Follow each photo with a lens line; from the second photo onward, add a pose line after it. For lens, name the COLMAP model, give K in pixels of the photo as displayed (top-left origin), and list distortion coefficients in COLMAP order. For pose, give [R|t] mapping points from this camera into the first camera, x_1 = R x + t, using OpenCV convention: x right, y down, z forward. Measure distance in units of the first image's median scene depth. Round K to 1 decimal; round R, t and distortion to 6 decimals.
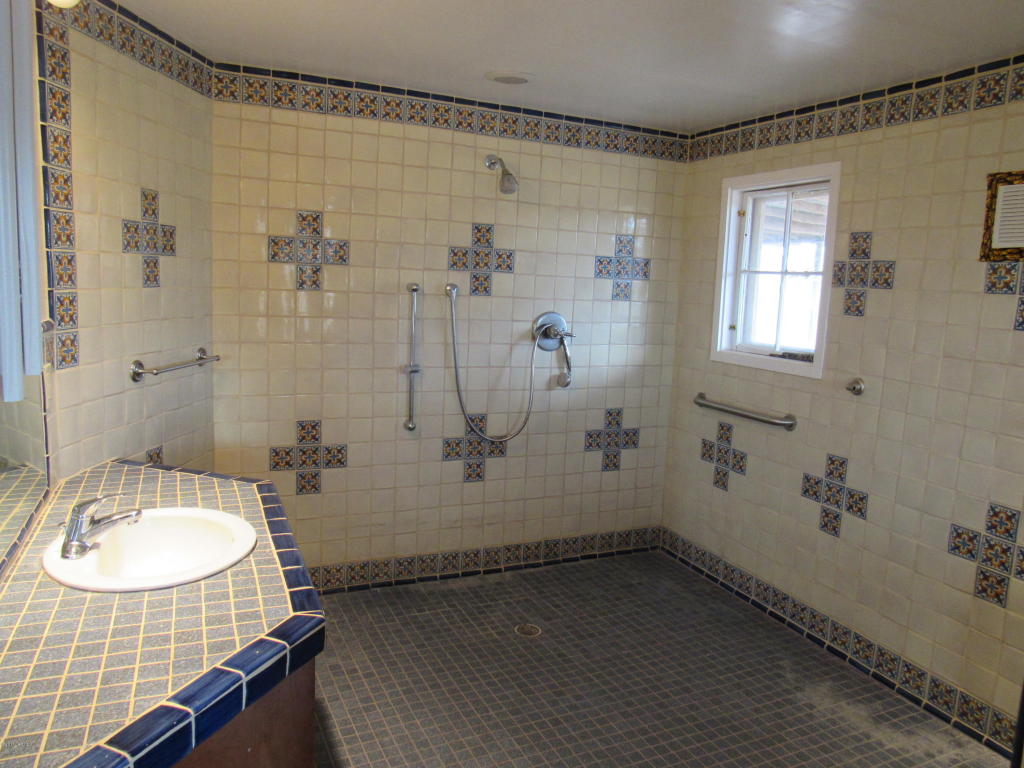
lens RADIAL K [[740.4, 0, 512.0], [0, 740.4, 384.0], [0, 0, 1]] dist [-0.027989, 0.017122]
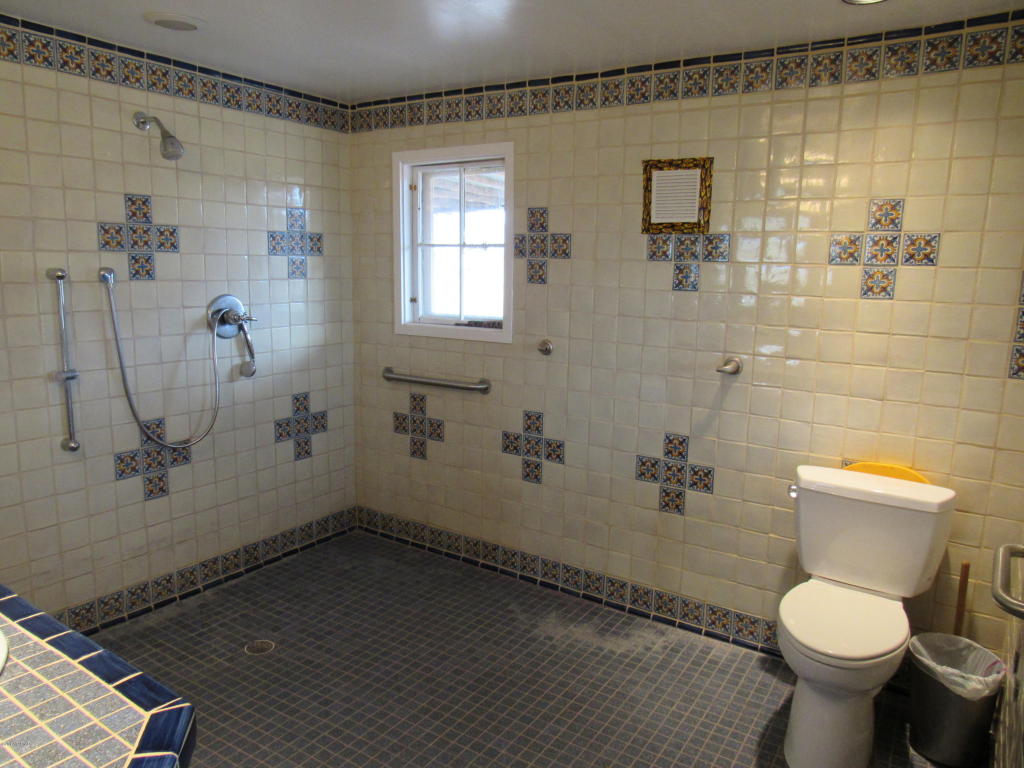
lens RADIAL K [[740.4, 0, 512.0], [0, 740.4, 384.0], [0, 0, 1]] dist [-0.027989, 0.017122]
pose [[0.846603, -0.115546, 0.519531, -0.142504], [0.094352, 0.993271, 0.067155, -0.019166], [-0.523795, -0.007835, 0.851809, 0.064247]]
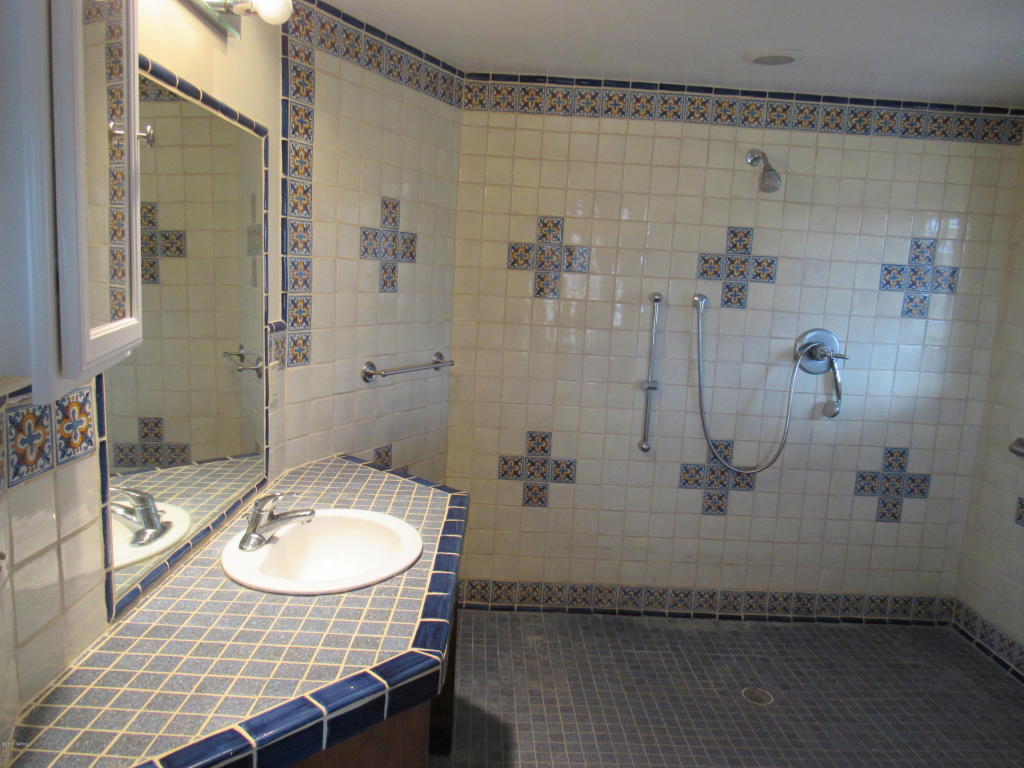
lens RADIAL K [[740.4, 0, 512.0], [0, 740.4, 384.0], [0, 0, 1]] dist [-0.027989, 0.017122]
pose [[0.919576, 0.061751, -0.388031, 0.066084], [-0.066830, 0.997764, 0.000406, -0.011080], [0.387188, 0.025558, 0.921646, 0.083340]]
